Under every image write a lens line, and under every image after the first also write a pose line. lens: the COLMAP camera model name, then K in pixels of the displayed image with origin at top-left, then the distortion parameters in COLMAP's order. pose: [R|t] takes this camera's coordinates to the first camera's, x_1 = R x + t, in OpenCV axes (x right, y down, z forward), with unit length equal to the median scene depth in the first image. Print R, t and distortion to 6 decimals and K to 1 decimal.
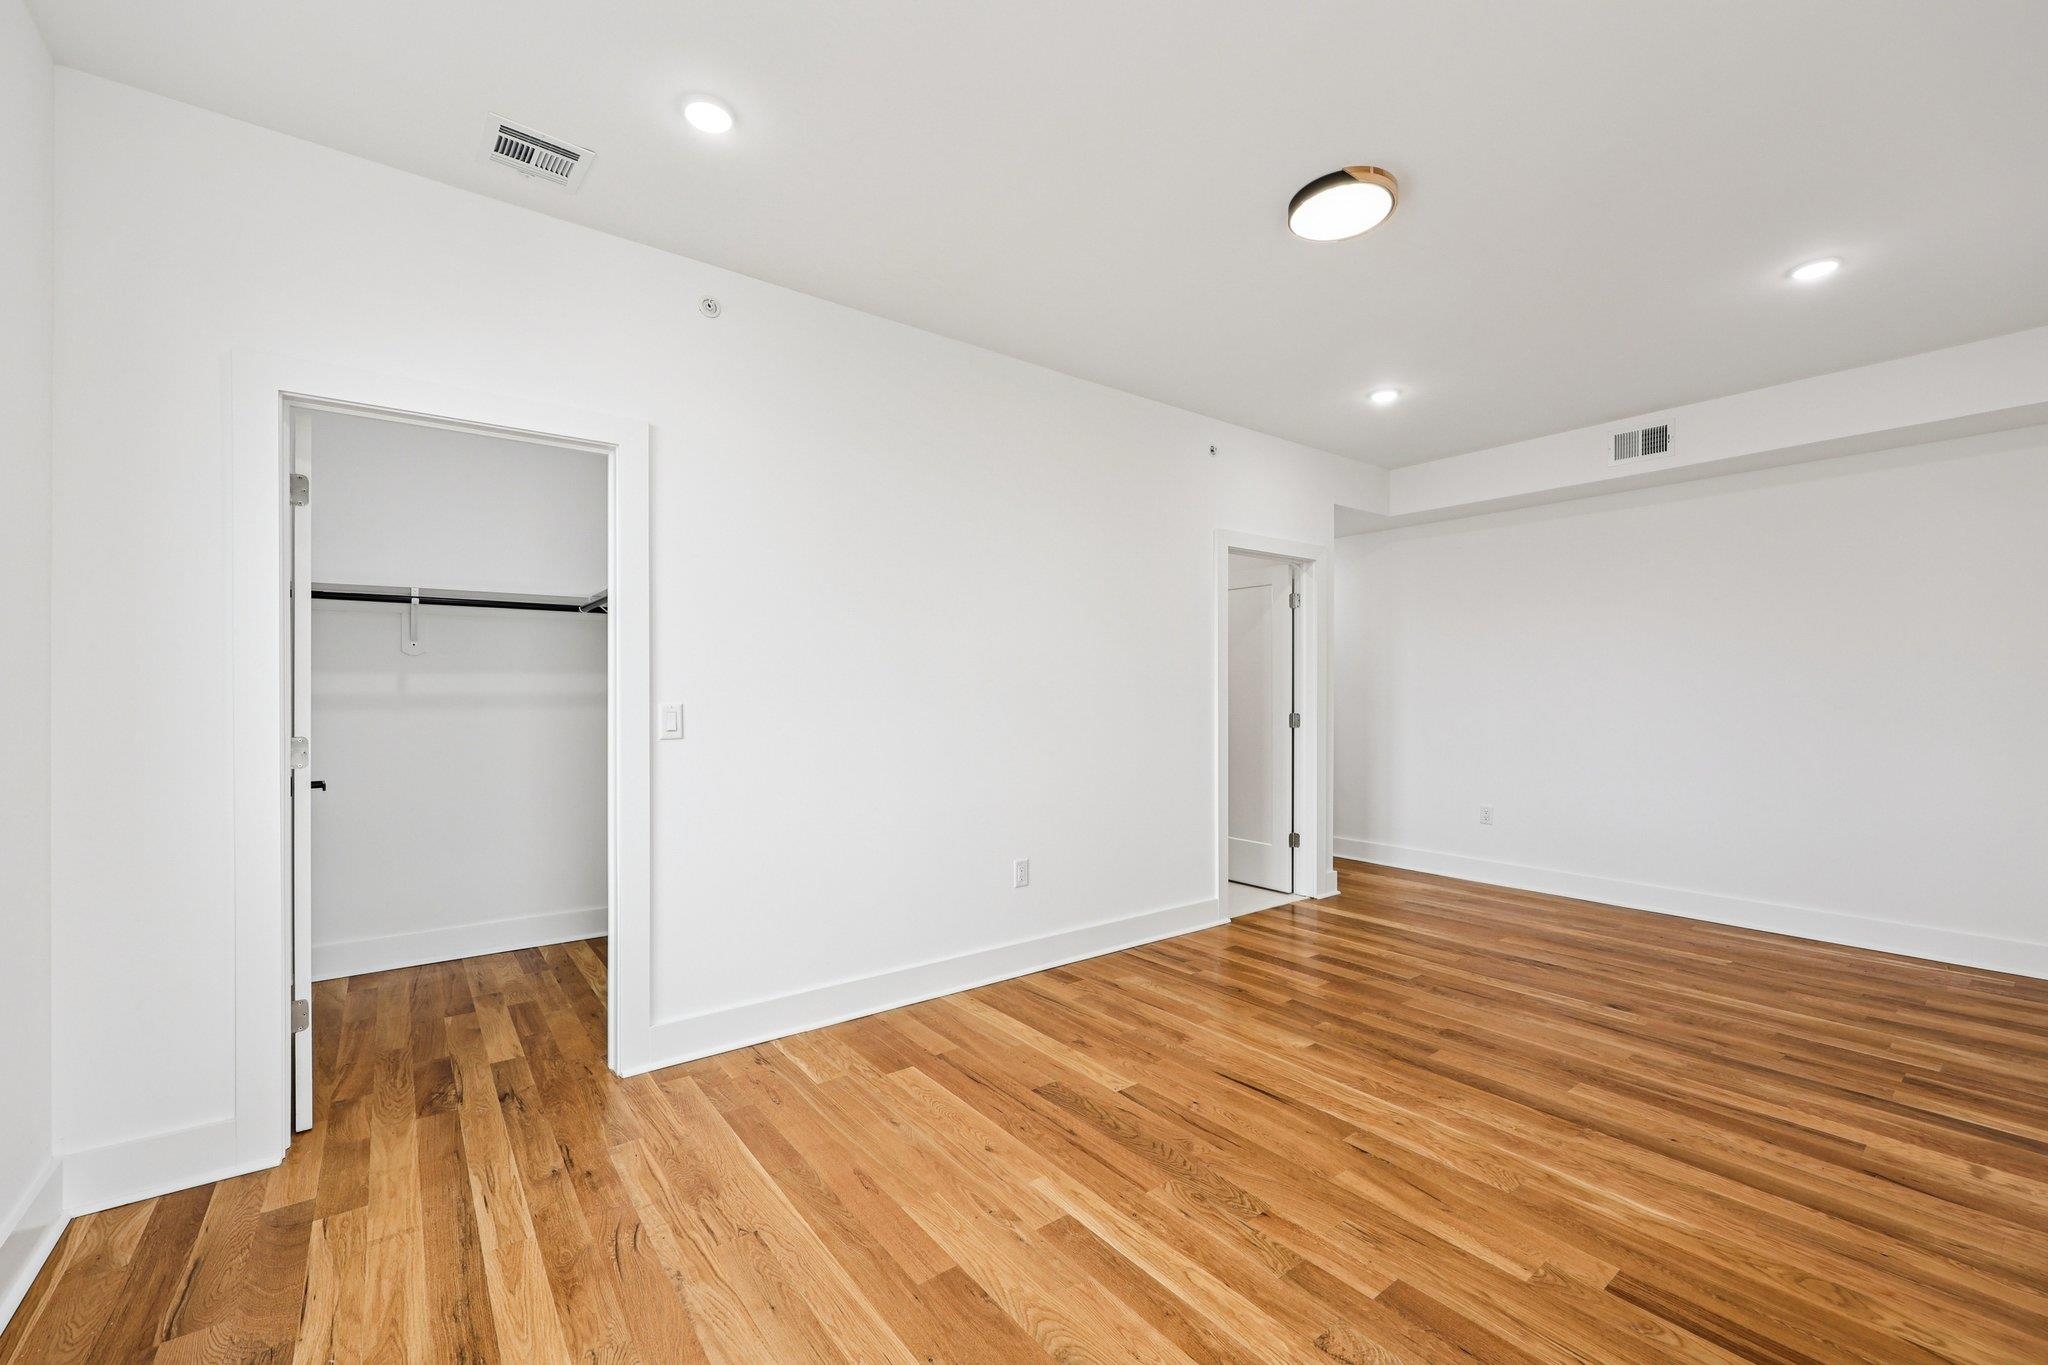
lens RADIAL K [[833.5, 0, 1037.3], [0, 833.5, 691.5], [0, 0, 1]] dist [0.001459, 0.000031]
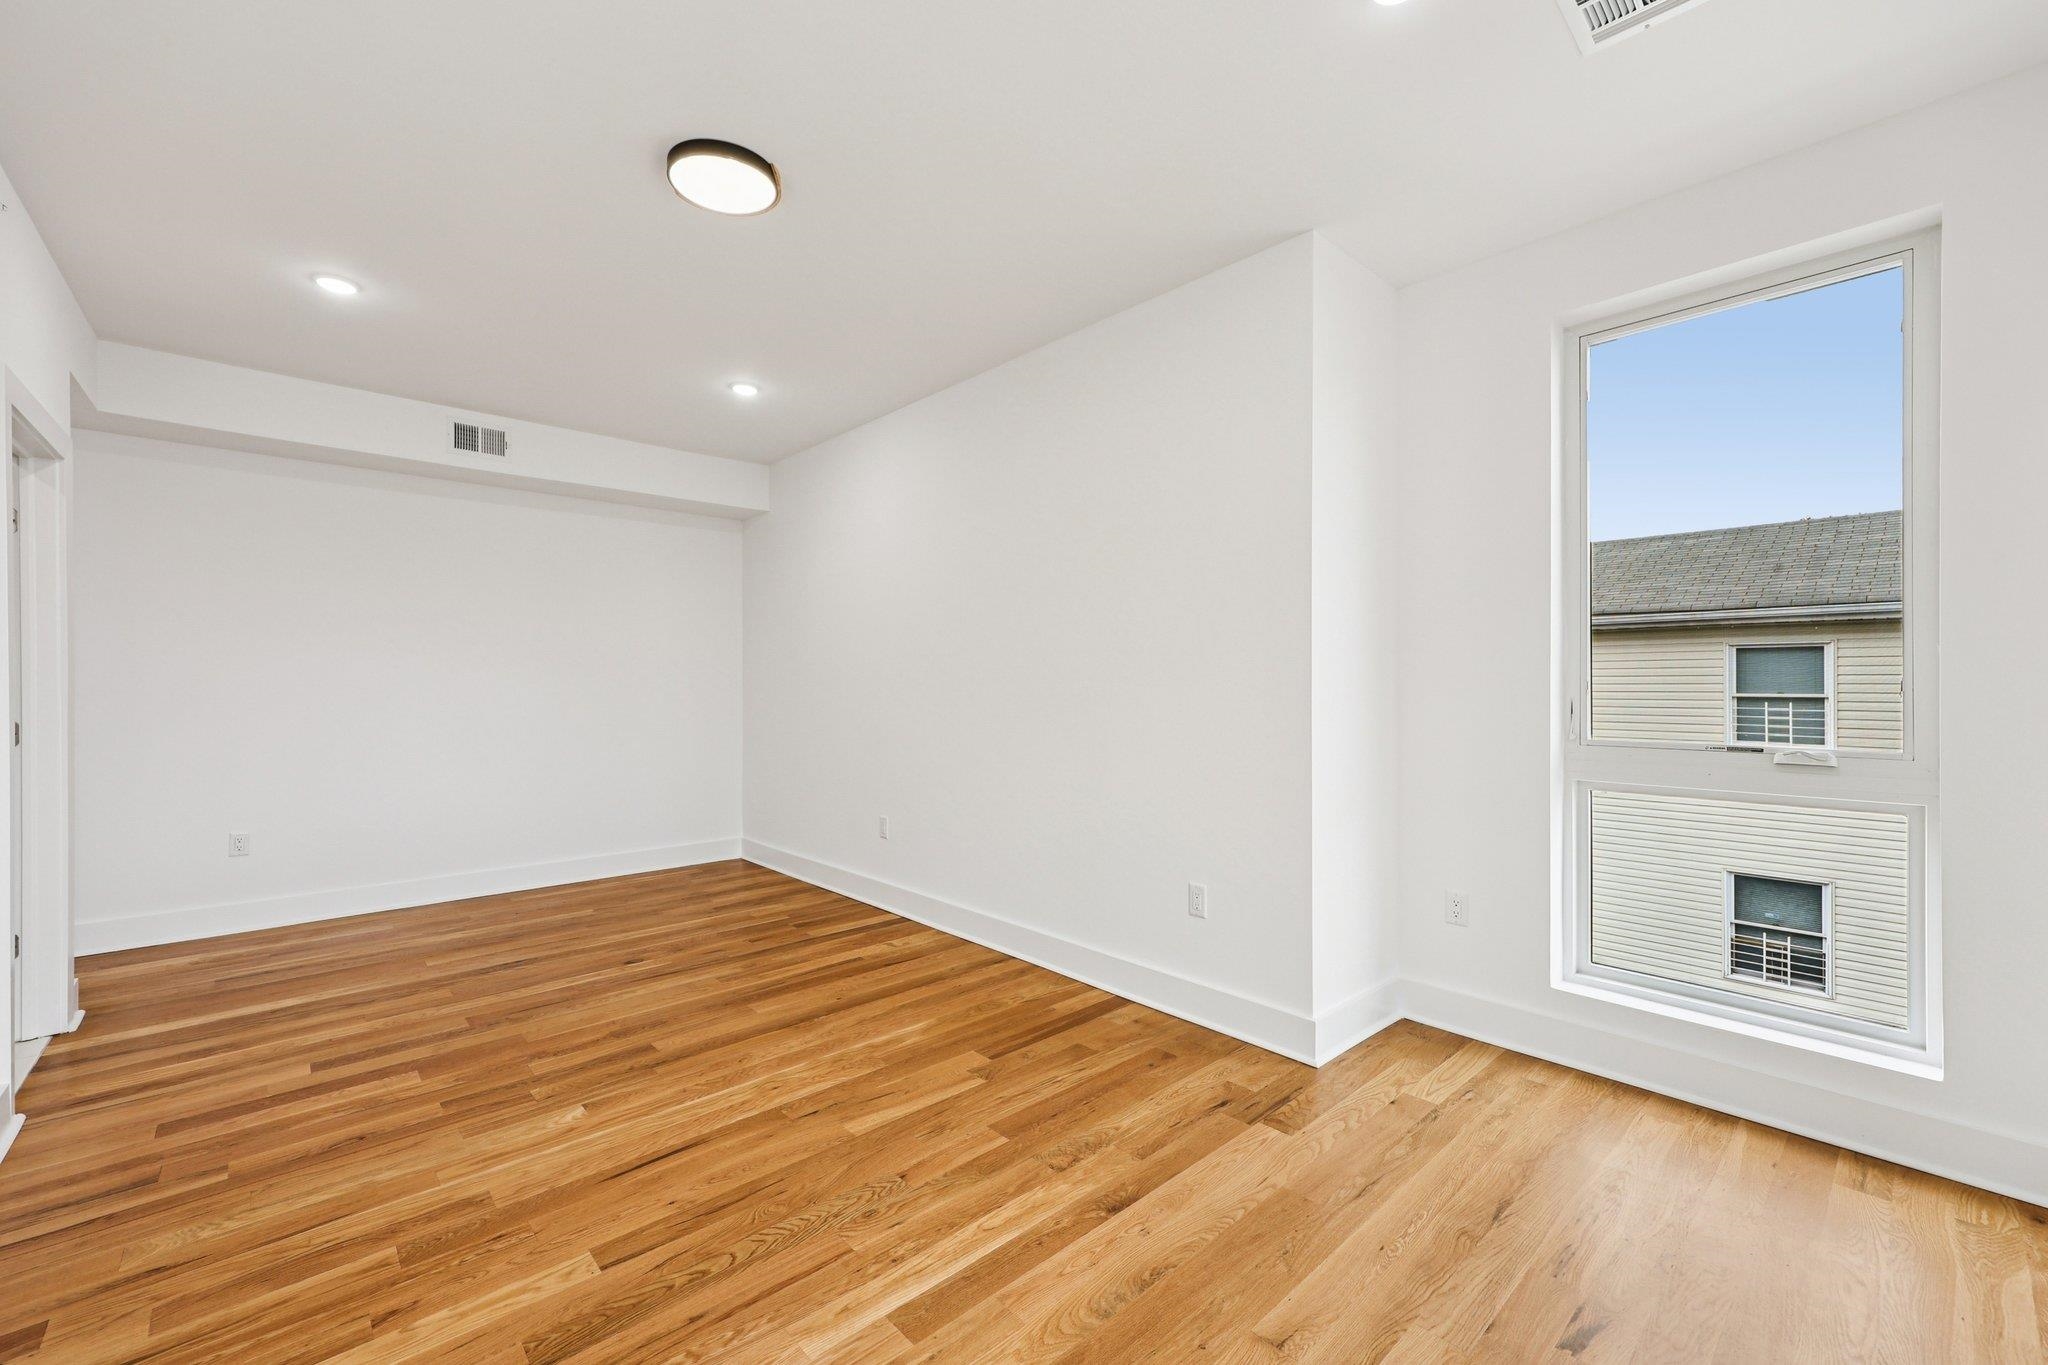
lens RADIAL K [[833.5, 0, 1019.1], [0, 833.5, 713.6], [0, 0, 1]] dist [0.001459, 0.000031]
pose [[-0.072481, -0.035380, 0.996742, -0.547614], [-0.000612, 0.999372, 0.035429, -0.001799], [-0.997370, 0.001958, -0.072457, 0.651403]]
